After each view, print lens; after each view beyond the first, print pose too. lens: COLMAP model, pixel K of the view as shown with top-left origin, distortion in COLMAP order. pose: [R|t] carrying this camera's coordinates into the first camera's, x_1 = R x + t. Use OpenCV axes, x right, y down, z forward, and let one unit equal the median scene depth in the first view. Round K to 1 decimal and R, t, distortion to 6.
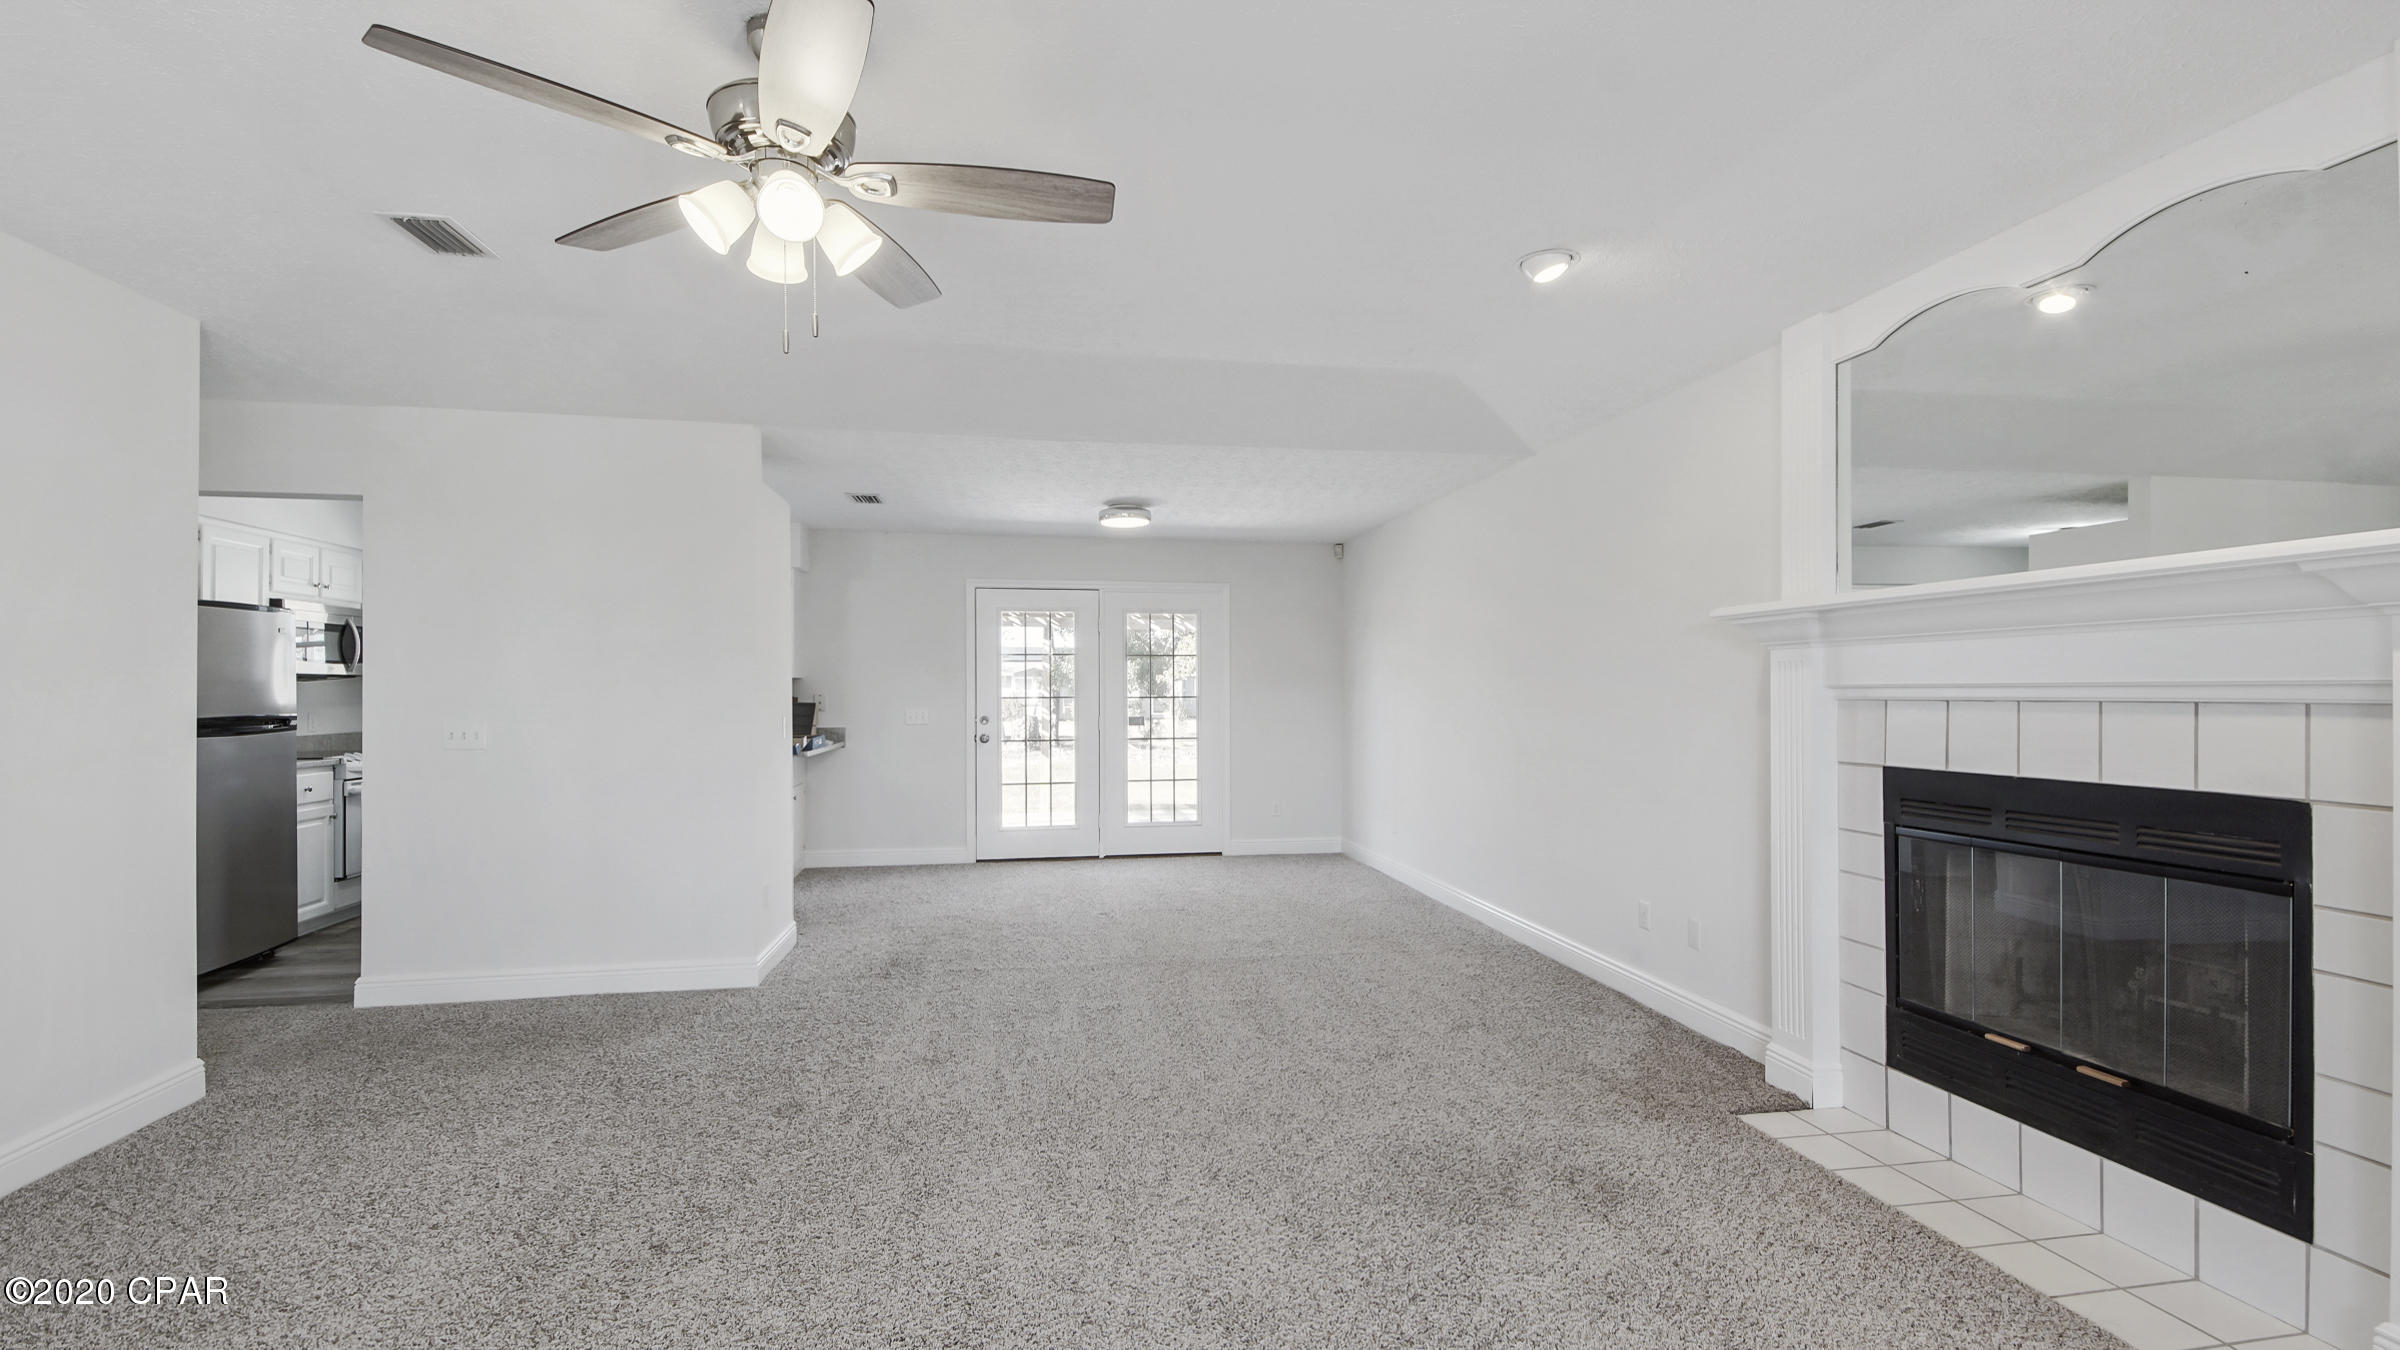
lens RADIAL K [[1022.1, 0, 1200.0], [0, 1022.1, 675.0], [0, 0, 1]] dist [0.001391, -0.009116]
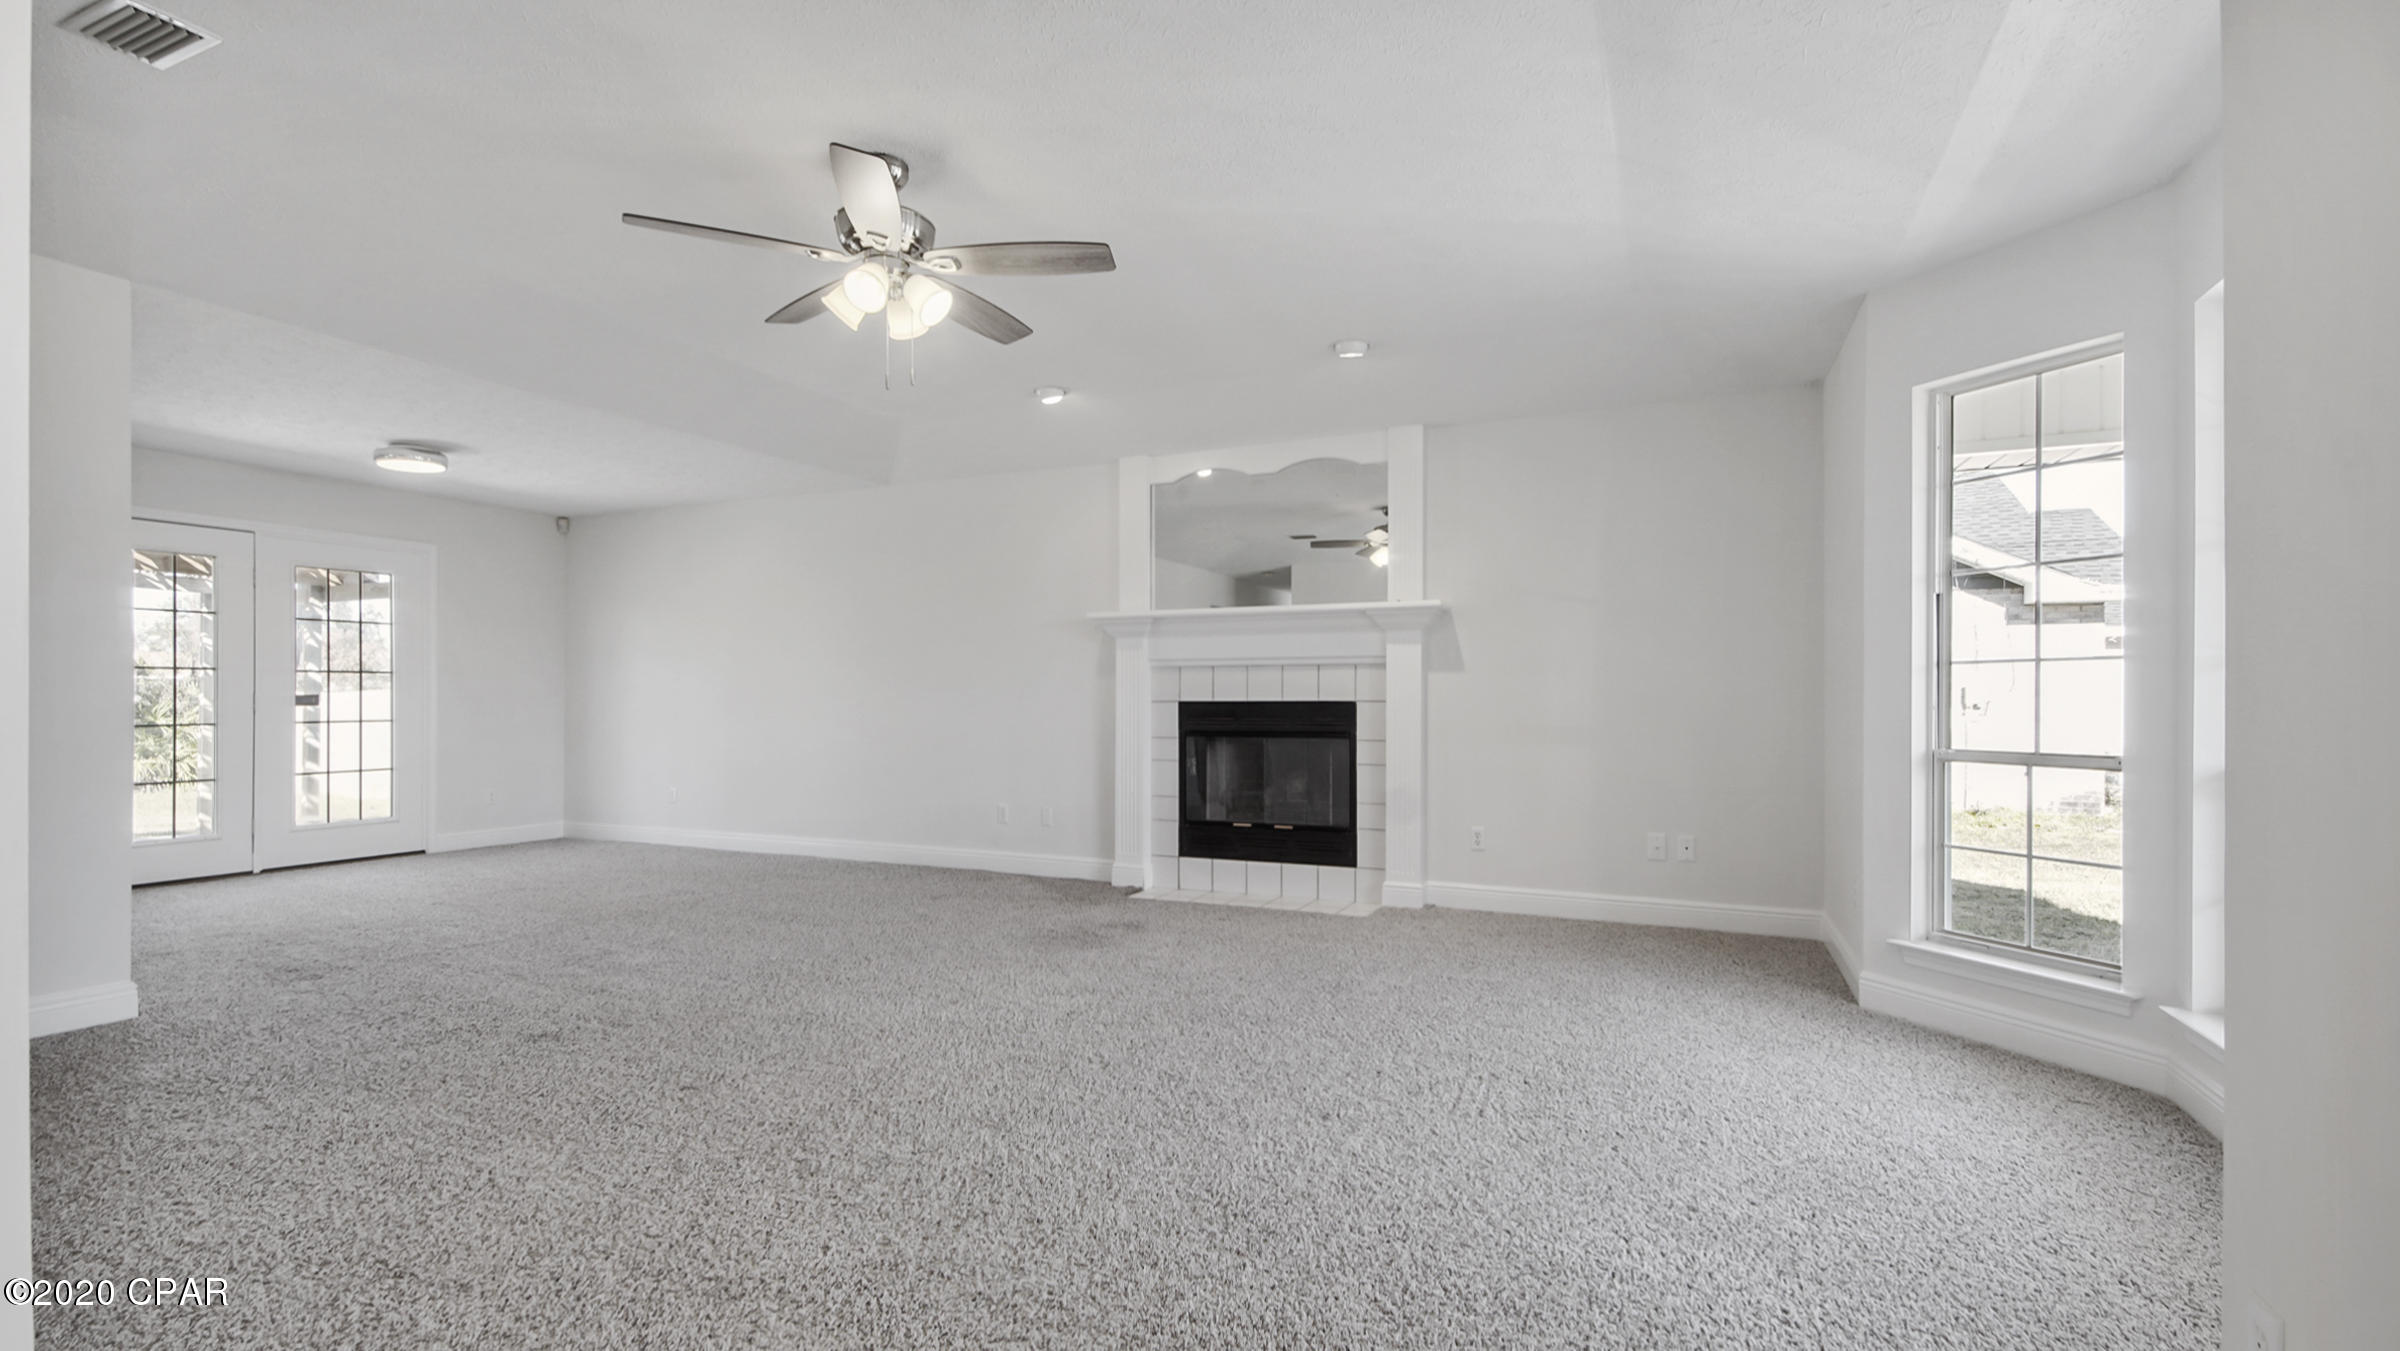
lens RADIAL K [[1022.1, 0, 1200.0], [0, 1022.1, 675.5], [0, 0, 1]] dist [0.001391, -0.009116]
pose [[0.542084, 0.020796, 0.840067, -0.896612], [-0.016252, 0.999766, -0.014262, 0.064975], [-0.840167, -0.005921, 0.542295, -0.077822]]
